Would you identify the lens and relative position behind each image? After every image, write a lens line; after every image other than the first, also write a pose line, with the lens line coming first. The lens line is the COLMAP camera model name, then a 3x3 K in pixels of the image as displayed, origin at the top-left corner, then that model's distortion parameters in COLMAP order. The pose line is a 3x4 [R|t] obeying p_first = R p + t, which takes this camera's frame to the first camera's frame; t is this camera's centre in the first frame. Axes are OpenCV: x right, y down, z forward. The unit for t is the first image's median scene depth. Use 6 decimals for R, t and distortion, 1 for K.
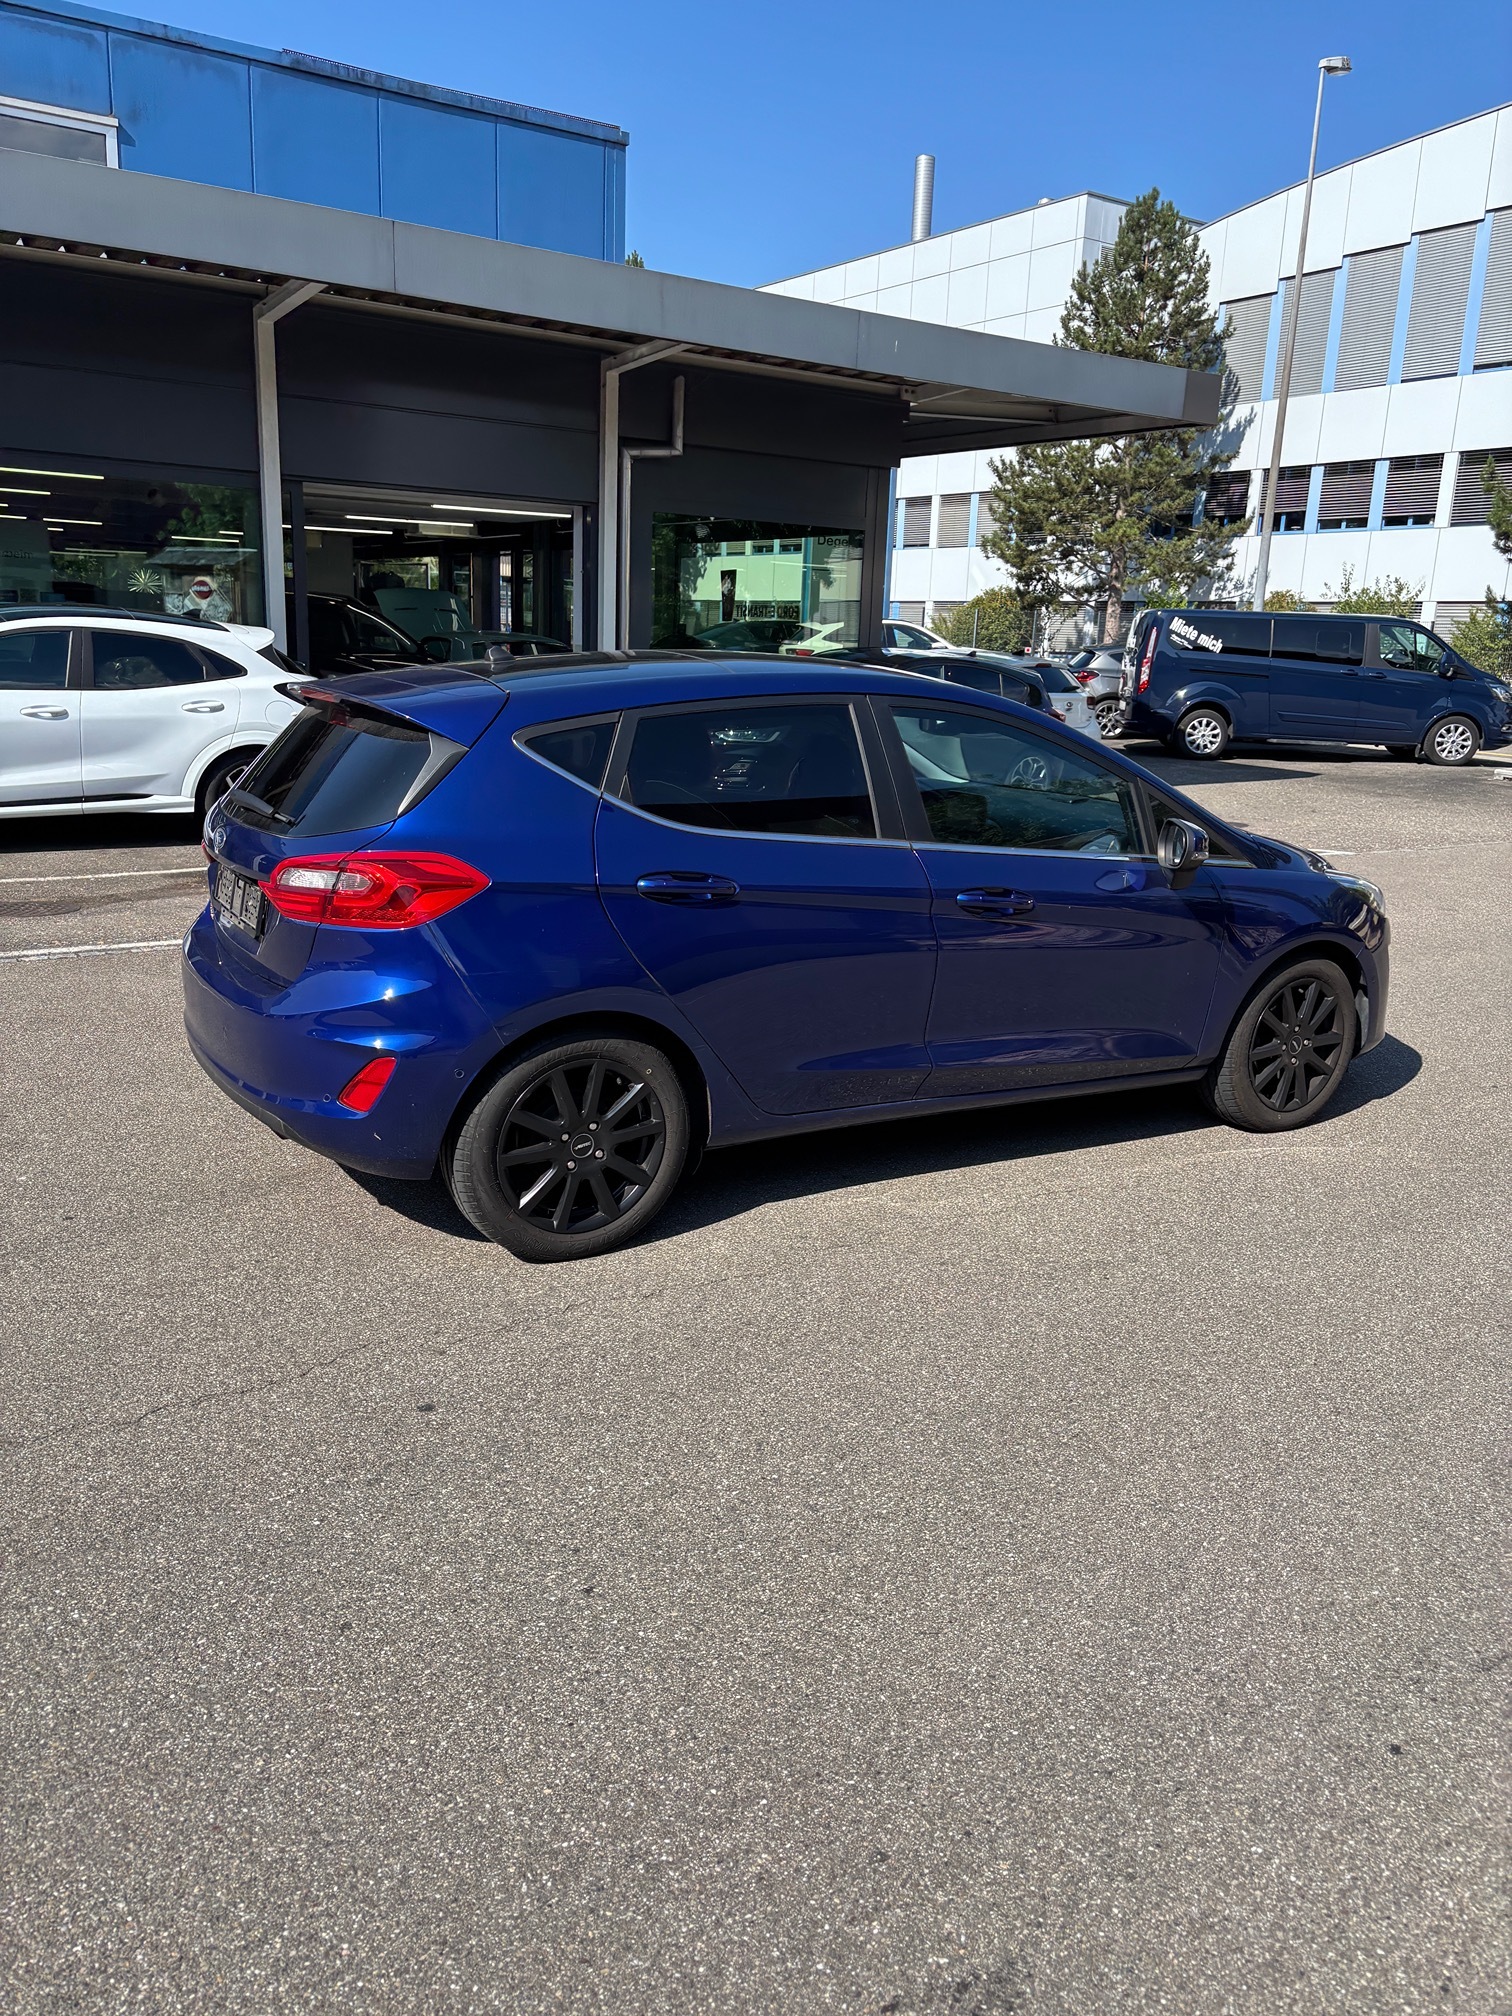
lens RADIAL K [[1531.4, 0, 776.1], [0, 1531.4, 1014.3], [0, 0, 1]] dist [0.044292, -0.042936]
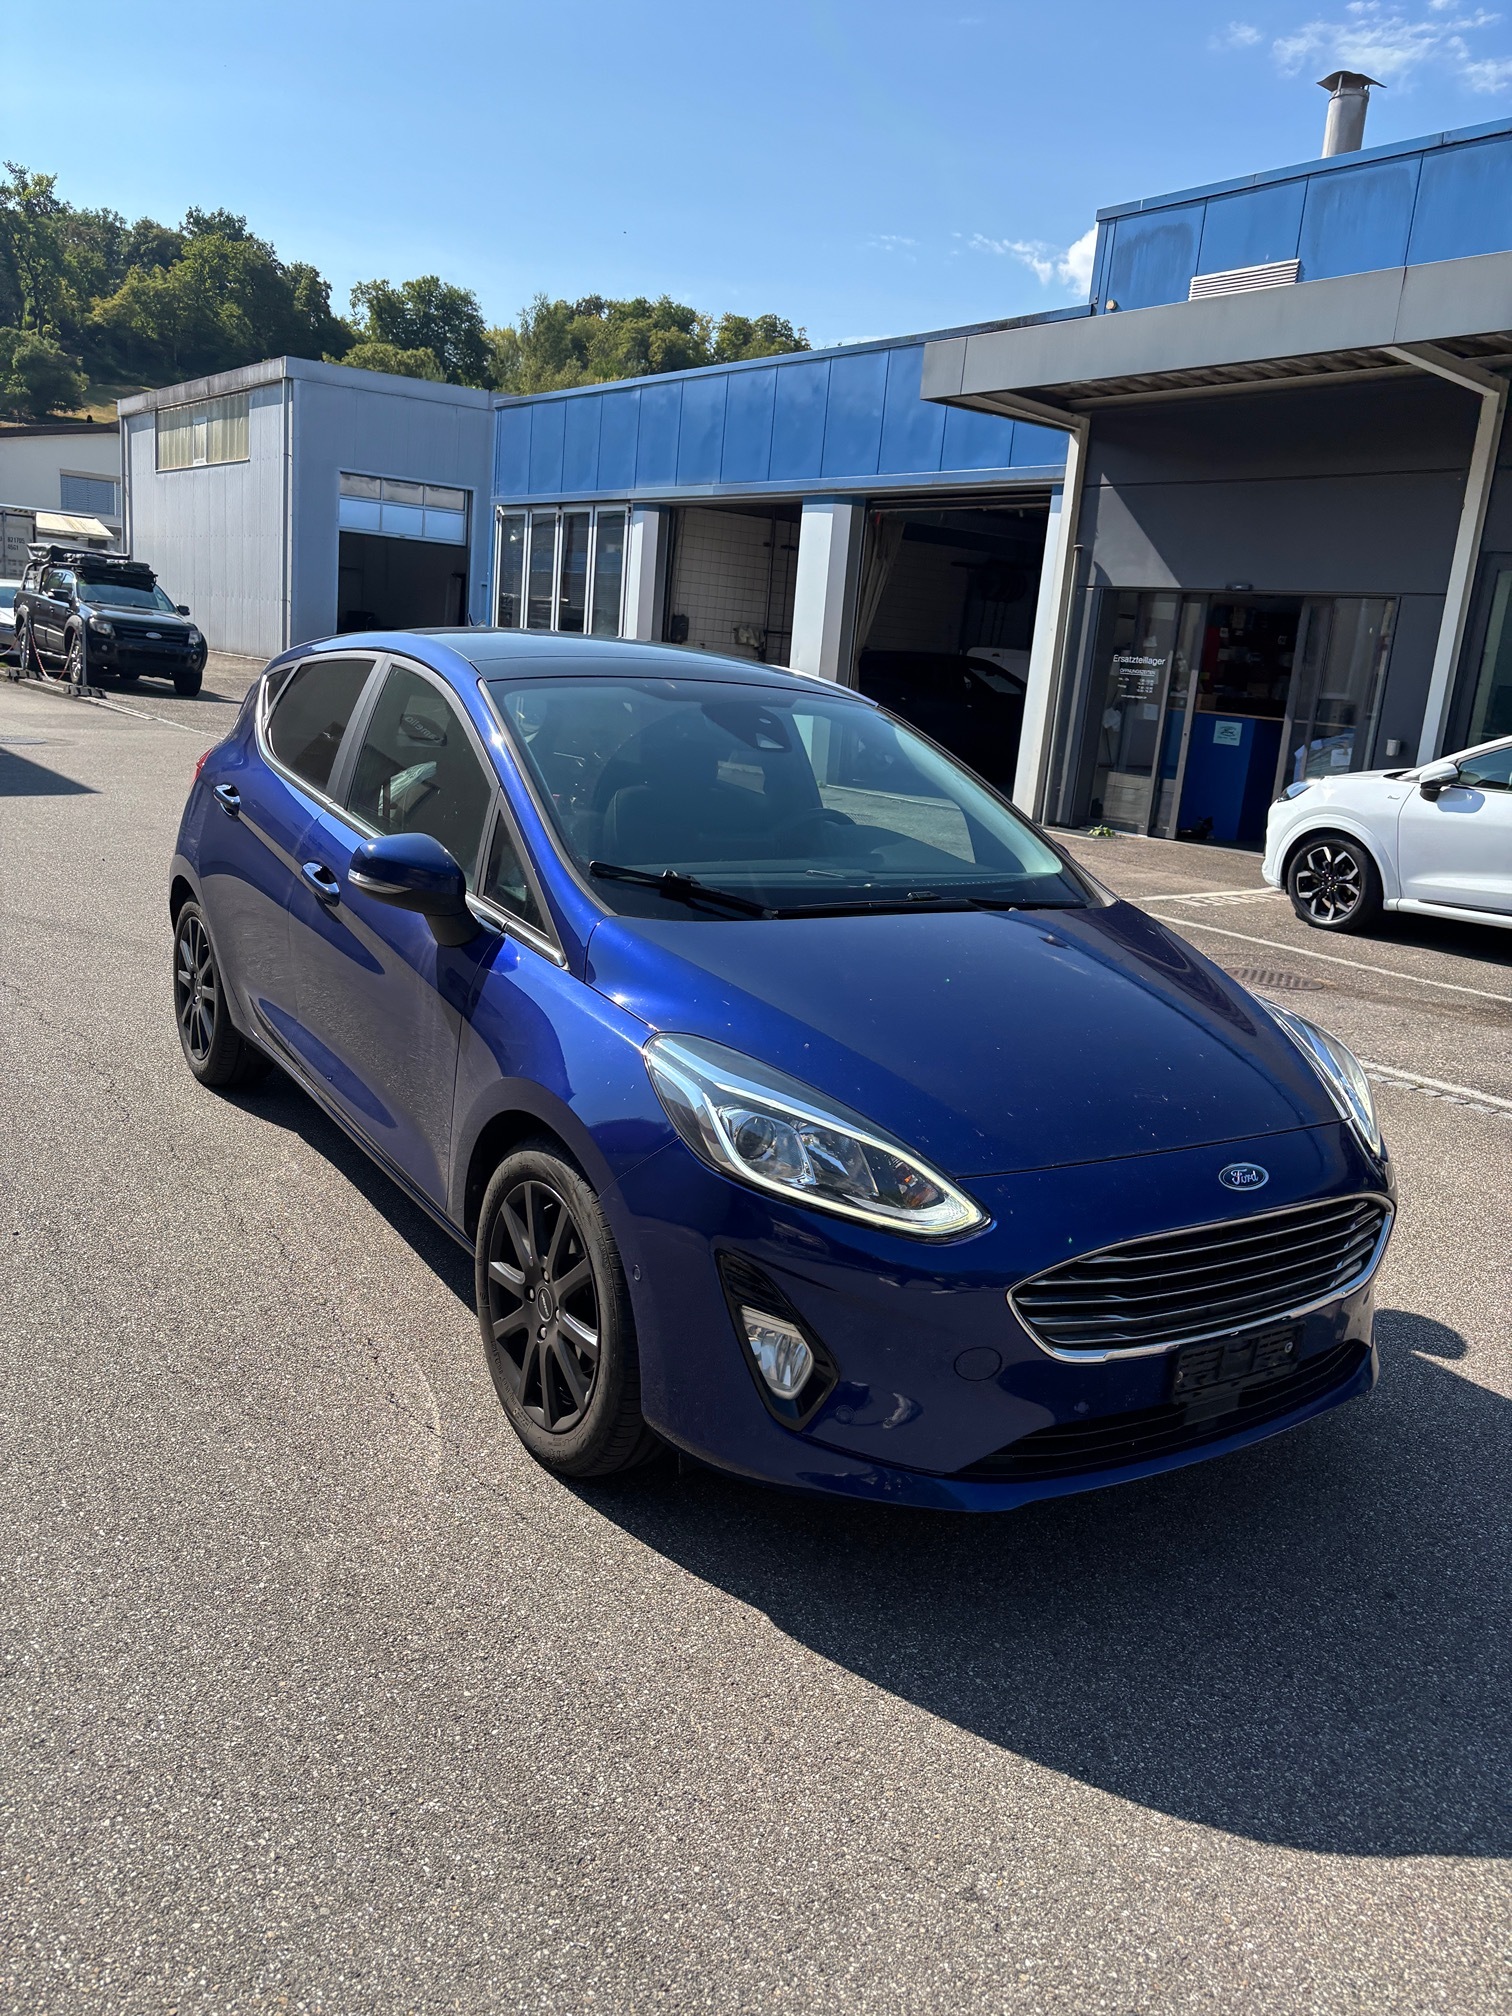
lens RADIAL K [[1531.4, 0, 766.9], [0, 1531.4, 986.7], [0, 0, 1]] dist [0.044292, -0.042936]
pose [[0.044241, 0.179318, -0.982796, 0.400841], [-0.317761, 0.935195, 0.156329, -0.091979], [0.947138, 0.305378, 0.098354, 0.459707]]
